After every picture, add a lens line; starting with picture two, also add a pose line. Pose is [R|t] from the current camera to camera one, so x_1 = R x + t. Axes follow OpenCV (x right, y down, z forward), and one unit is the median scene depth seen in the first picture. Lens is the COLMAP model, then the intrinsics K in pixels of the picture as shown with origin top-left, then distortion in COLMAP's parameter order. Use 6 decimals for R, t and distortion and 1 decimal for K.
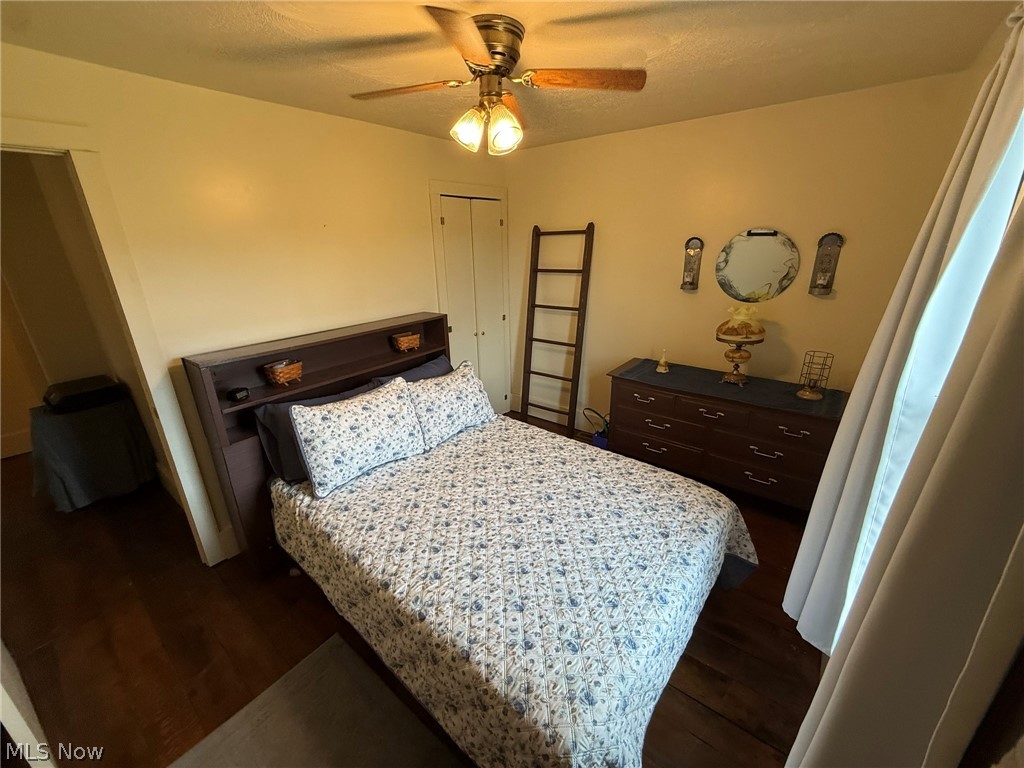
lens RADIAL K [[406.4, 0, 510.0], [0, 406.4, 384.2], [0, 0, 1]] dist [-0.000168, -0.000537]
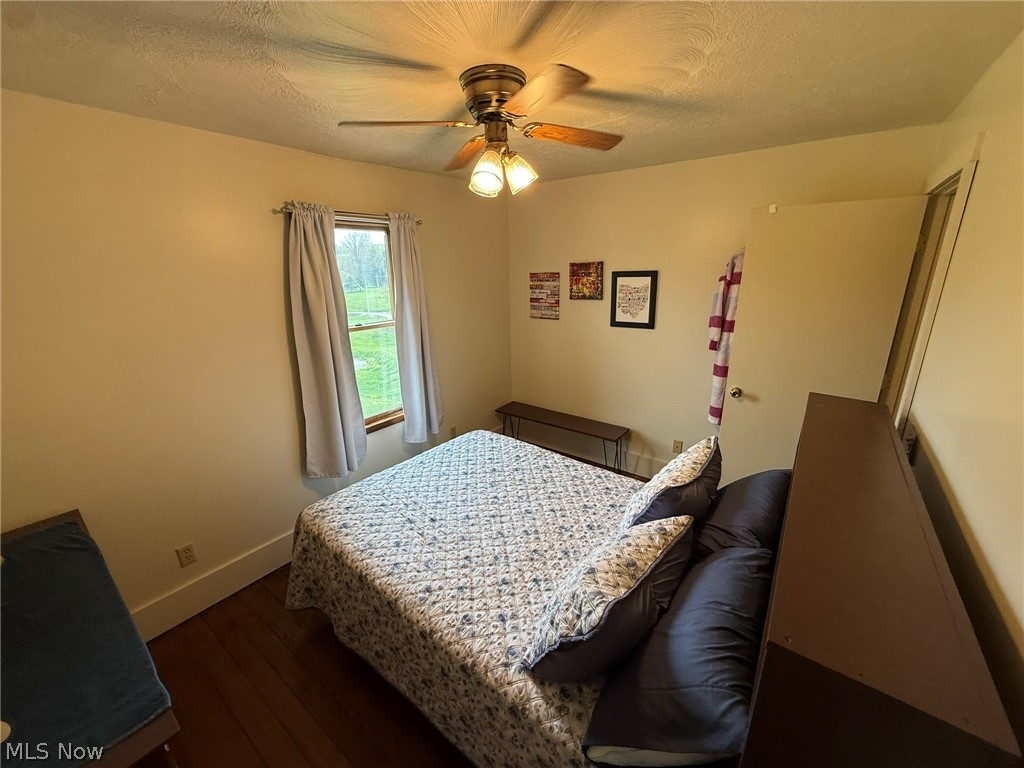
lens RADIAL K [[406.4, 0, 510.0], [0, 406.4, 384.2], [0, 0, 1]] dist [-0.000168, -0.000537]
pose [[-0.999136, 0.040269, -0.010303, -0.024056], [0.026548, 0.808941, 0.587290, -0.468021], [0.031985, 0.586508, -0.809311, 1.258822]]
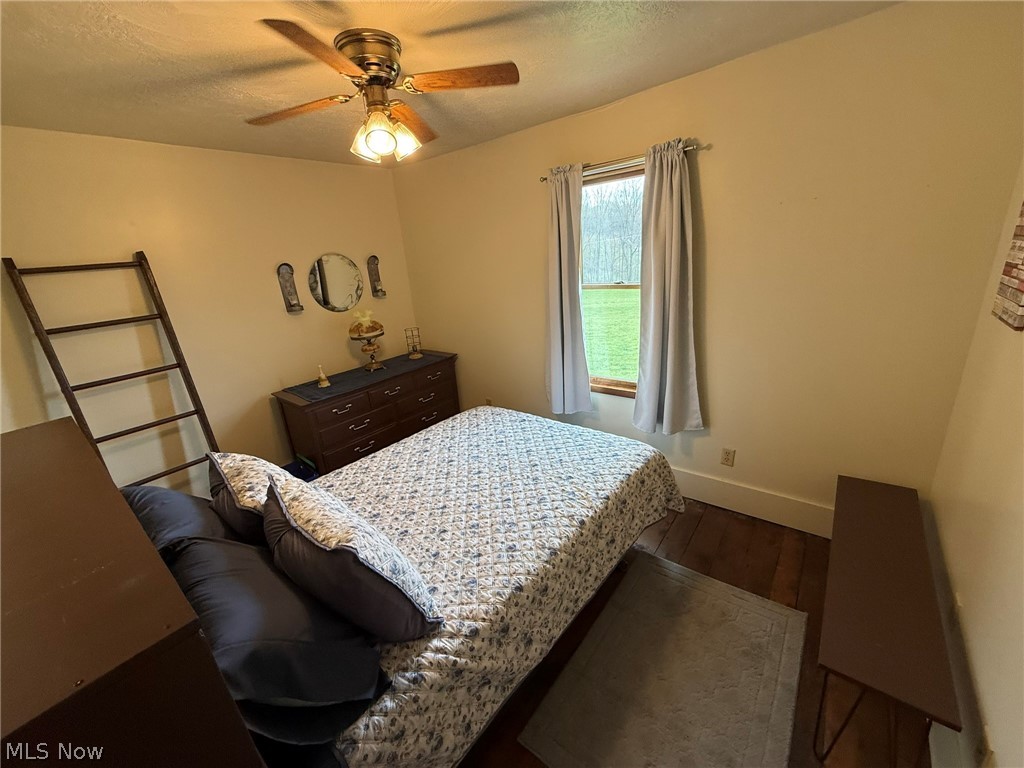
lens RADIAL K [[406.4, 0, 510.0], [0, 406.4, 384.2], [0, 0, 1]] dist [-0.000168, -0.000537]
pose [[0.009829, -0.293342, 0.955957, -0.719394], [0.413609, 0.871582, 0.263198, -0.131562], [-0.910402, 0.392805, 0.129896, 0.488718]]
